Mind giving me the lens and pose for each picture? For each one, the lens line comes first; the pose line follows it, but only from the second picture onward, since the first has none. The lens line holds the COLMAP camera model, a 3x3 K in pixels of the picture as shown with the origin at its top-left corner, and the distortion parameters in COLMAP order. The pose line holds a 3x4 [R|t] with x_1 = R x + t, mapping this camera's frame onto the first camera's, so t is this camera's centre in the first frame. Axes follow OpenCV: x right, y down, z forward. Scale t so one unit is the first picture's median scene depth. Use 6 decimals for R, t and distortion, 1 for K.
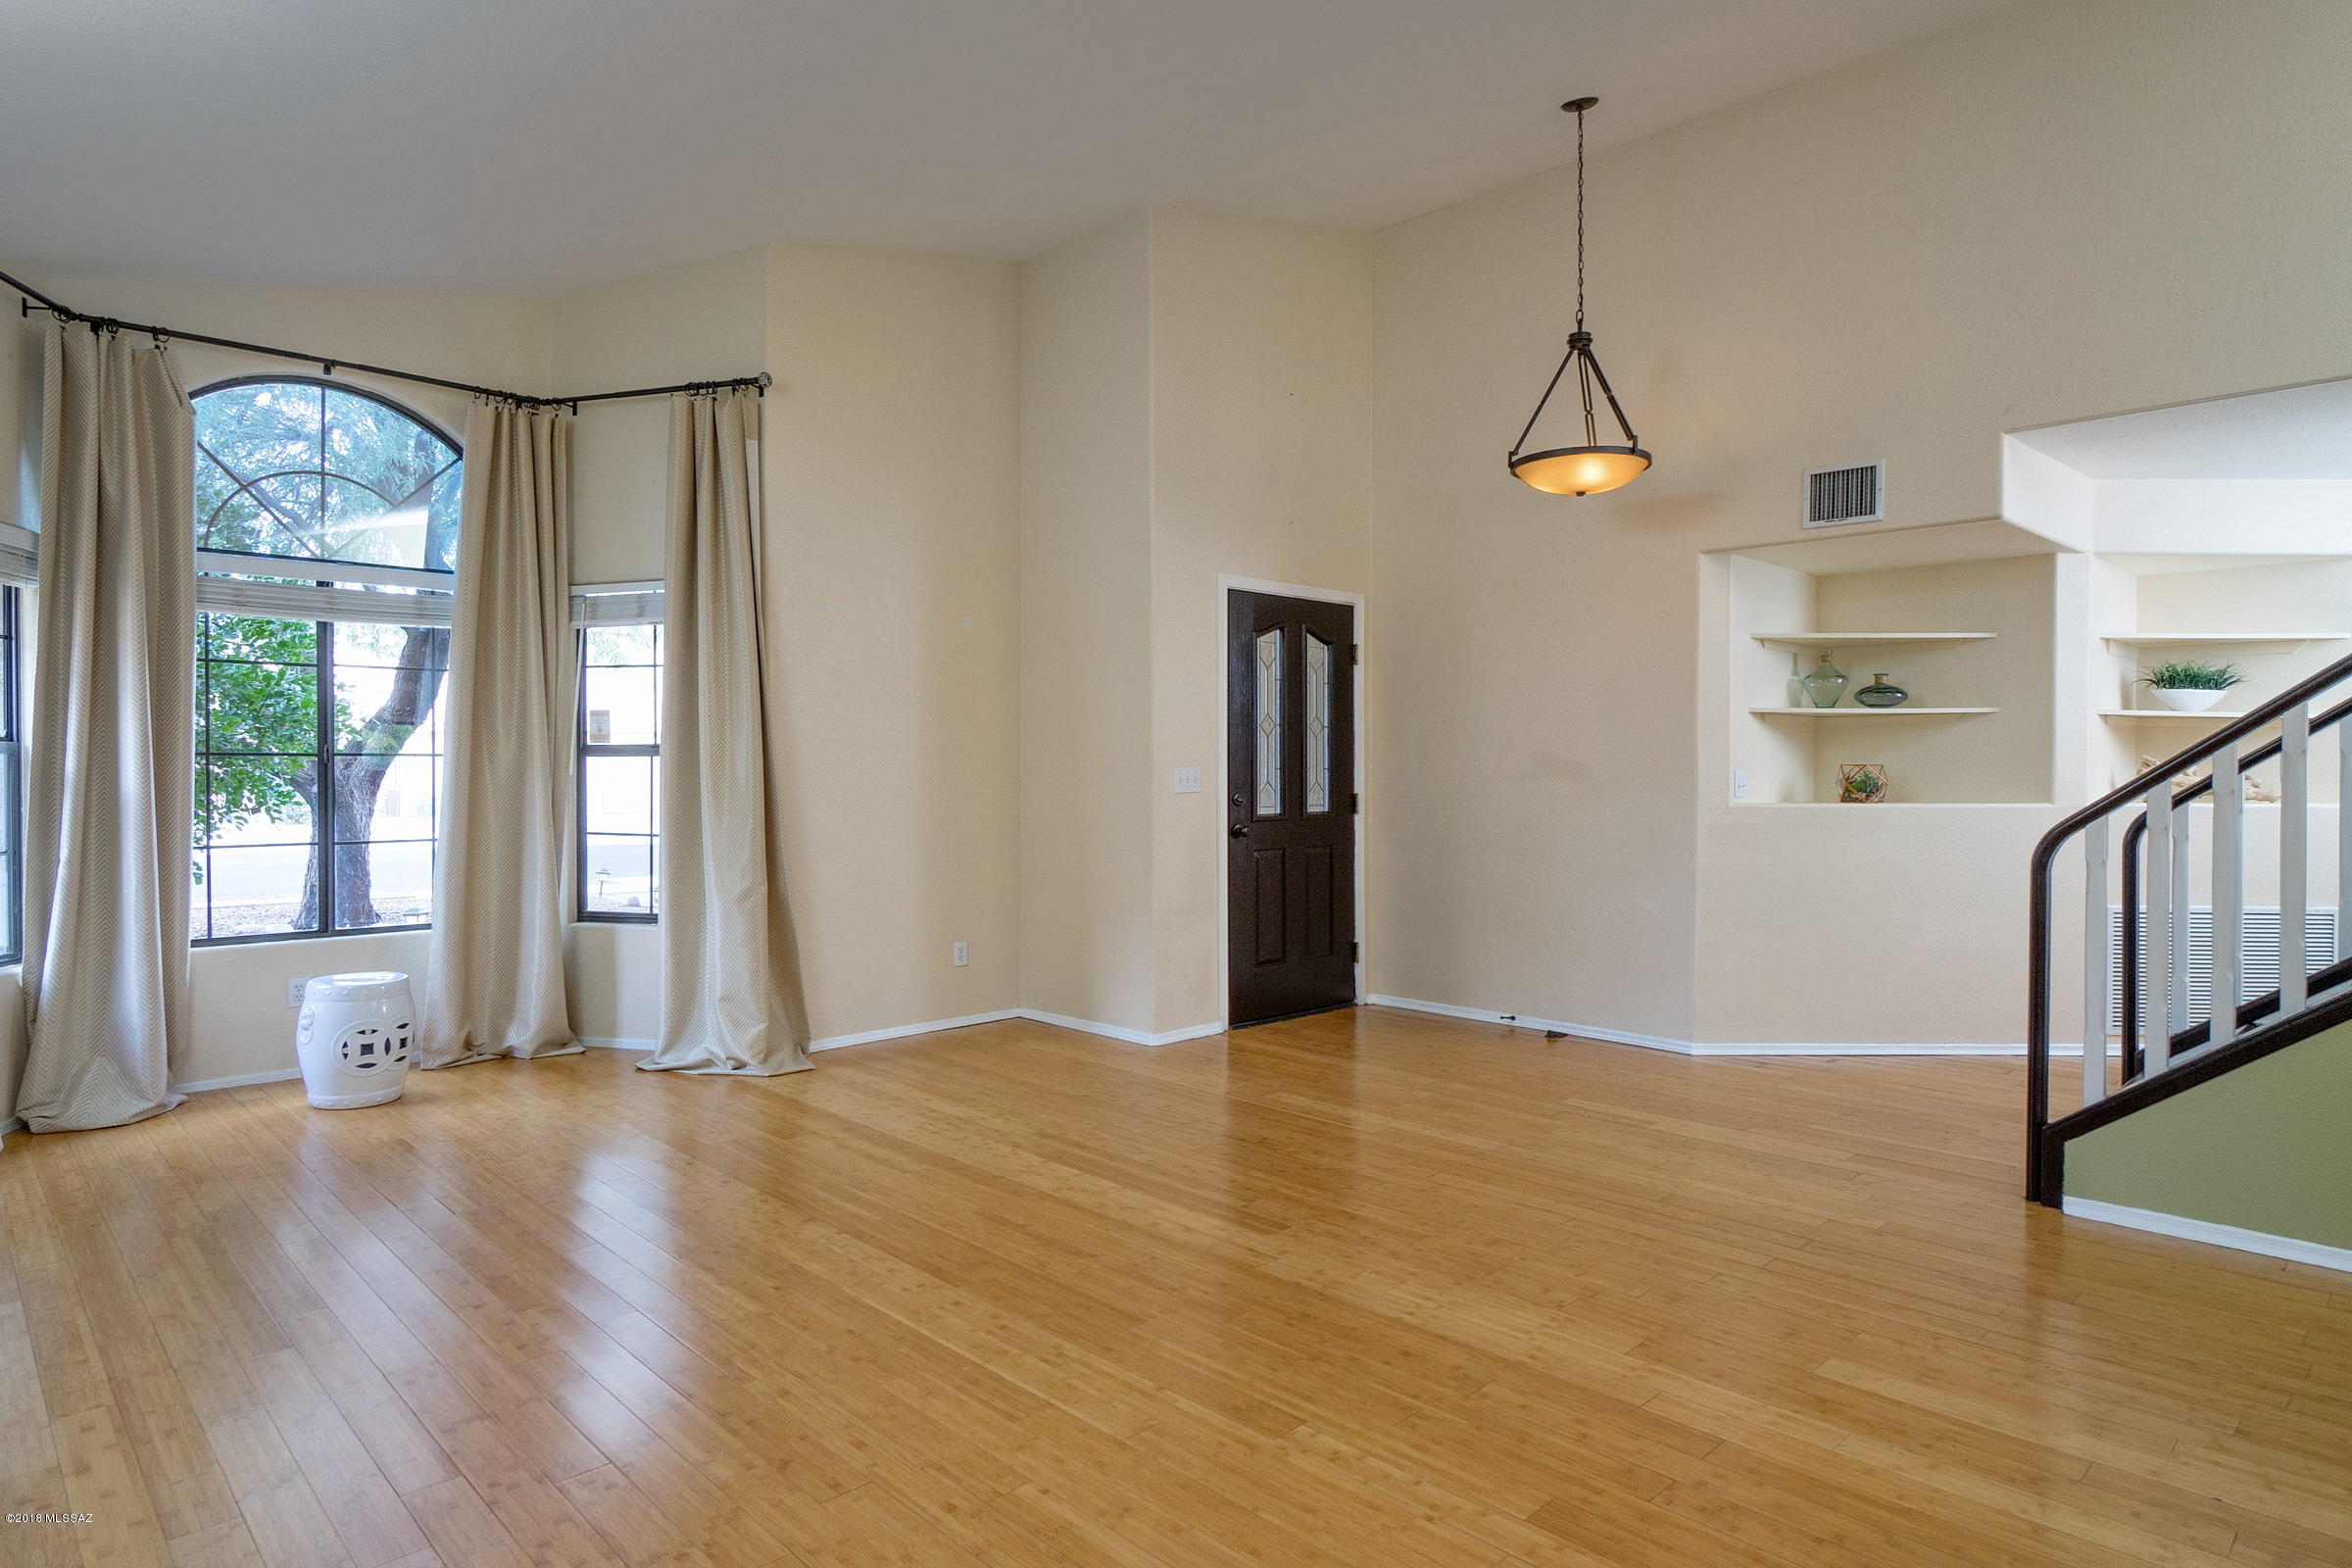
lens RADIAL K [[1312.0, 0, 1176.0], [0, 1312.0, 784.0], [0, 0, 1]] dist [-0.001368, 0.002064]
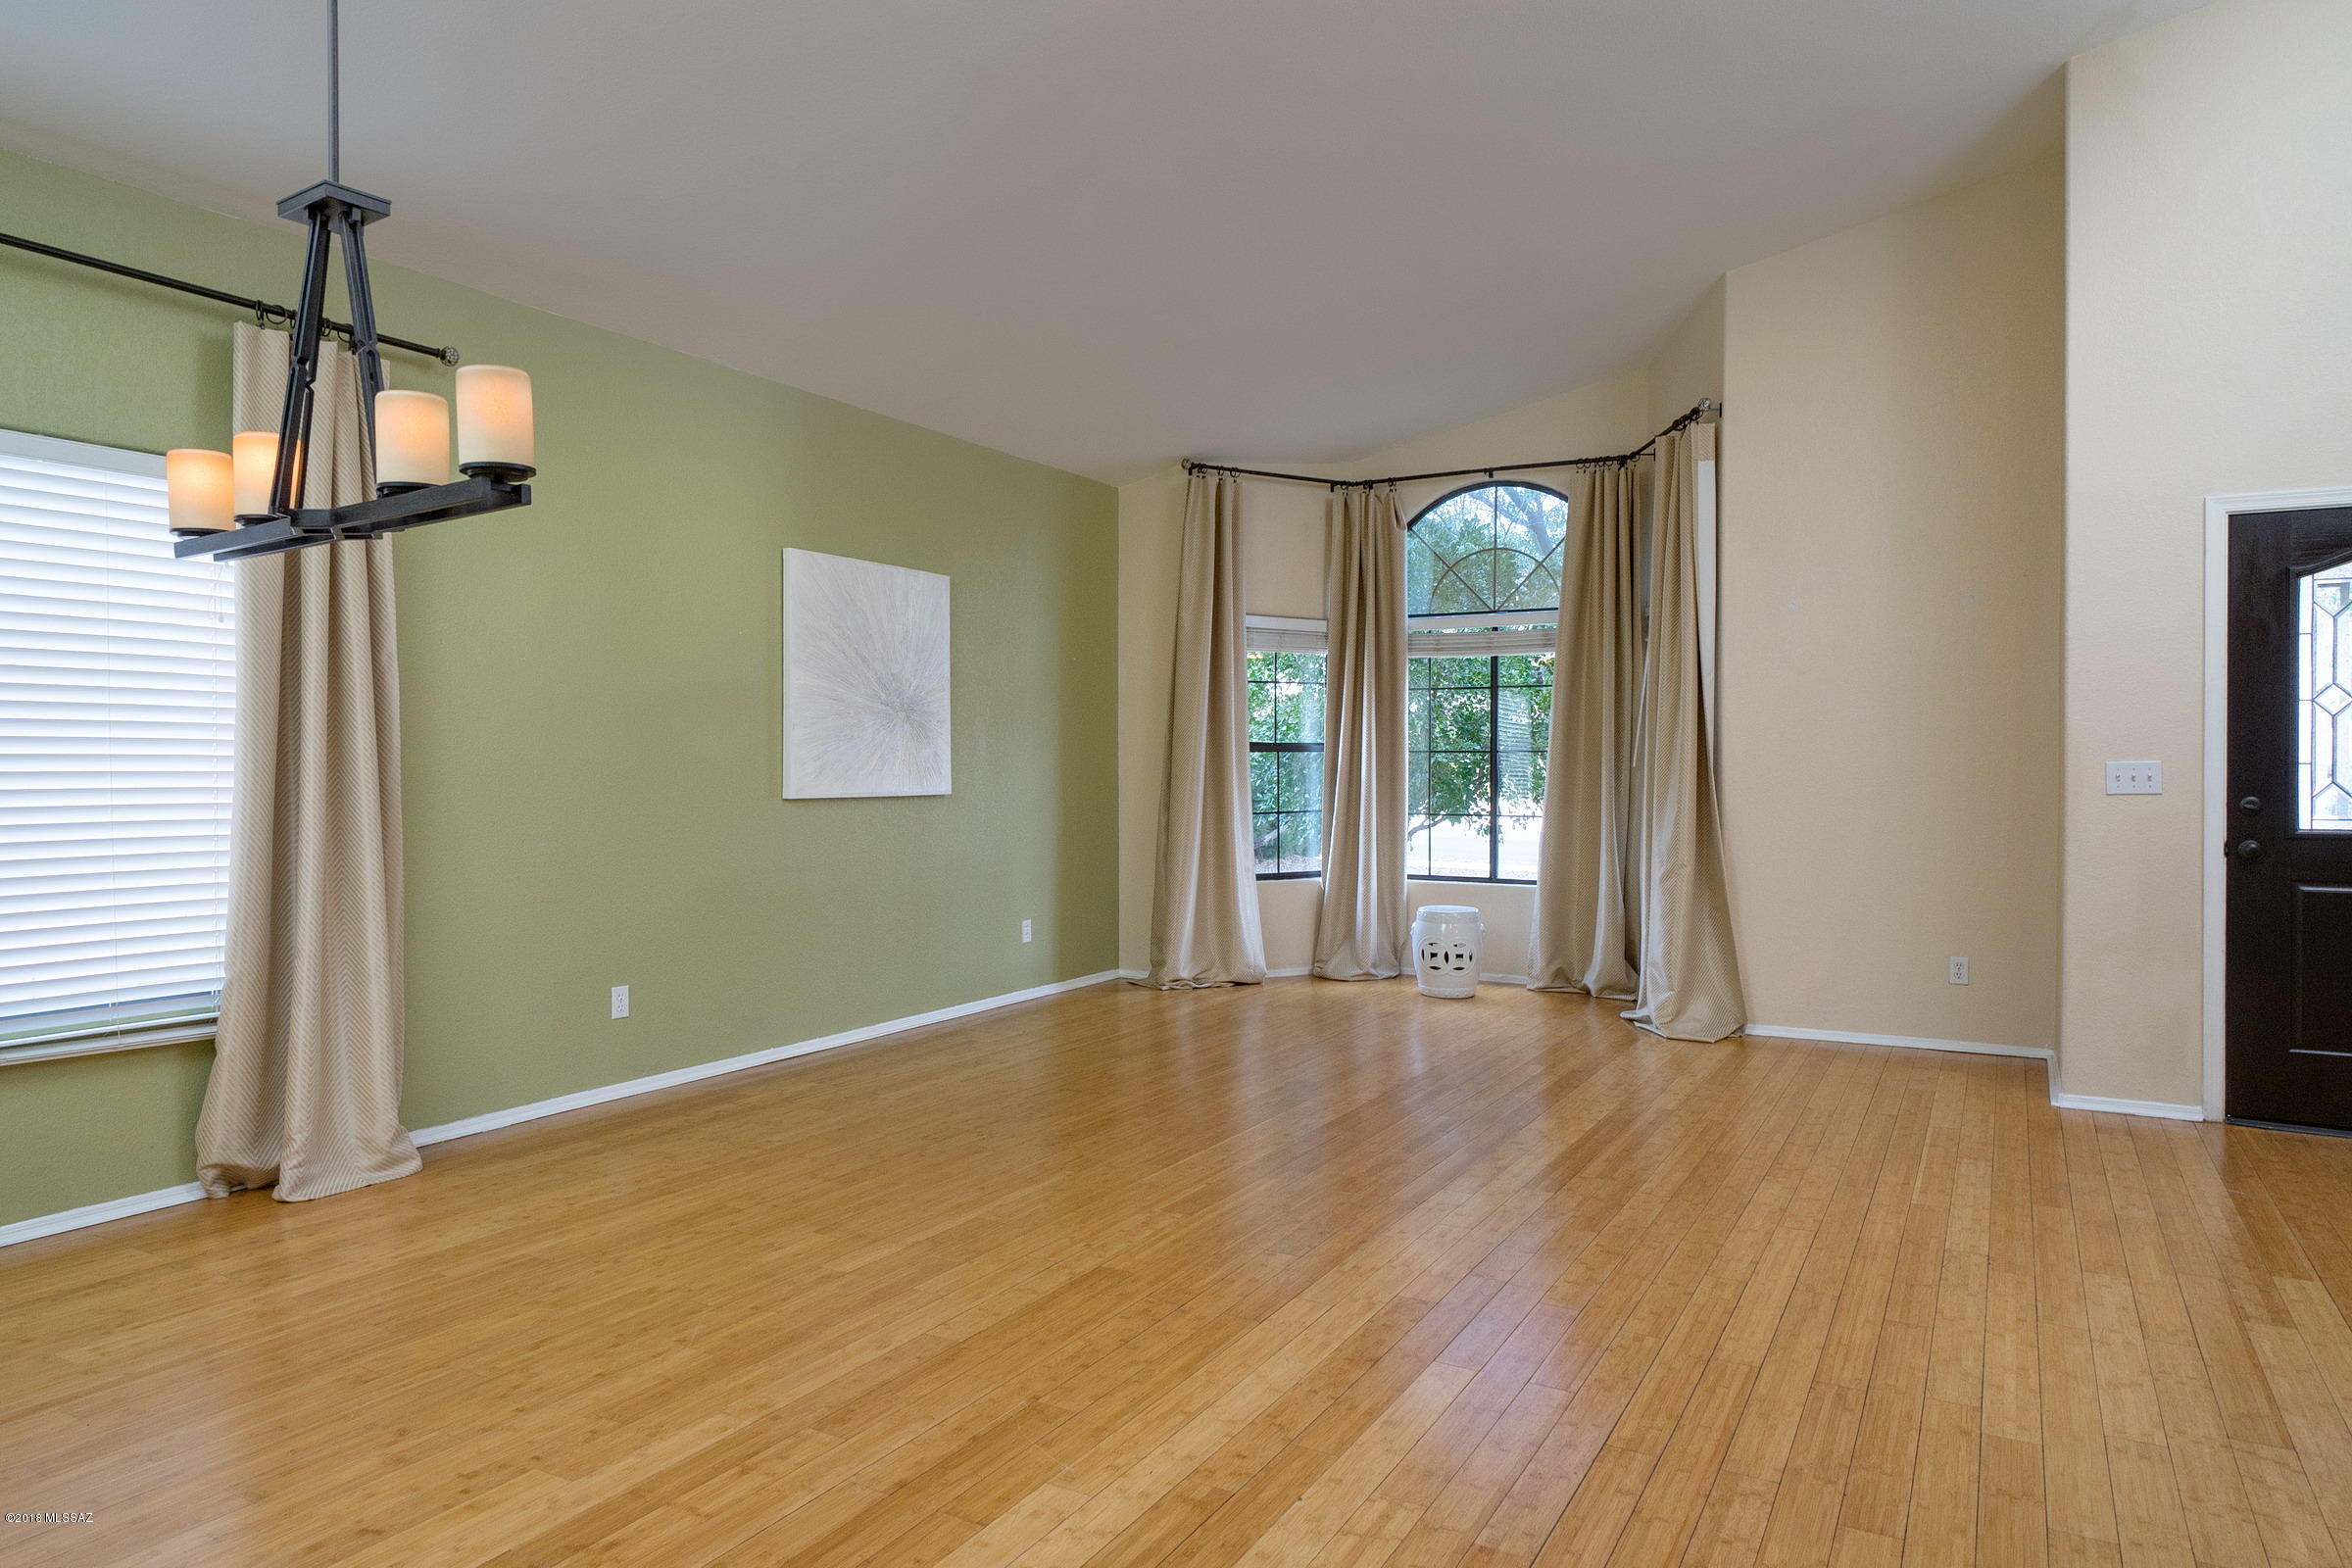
lens RADIAL K [[1465.6, 0, 1176.0], [0, 1465.6, 784.0], [0, 0, 1]] dist [0.000098, -0.000102]
pose [[0.276818, 0.015065, -0.960804, 1.114042], [-0.013963, 0.999835, 0.011654, -0.001985], [0.960821, 0.010189, 0.276982, 0.368209]]
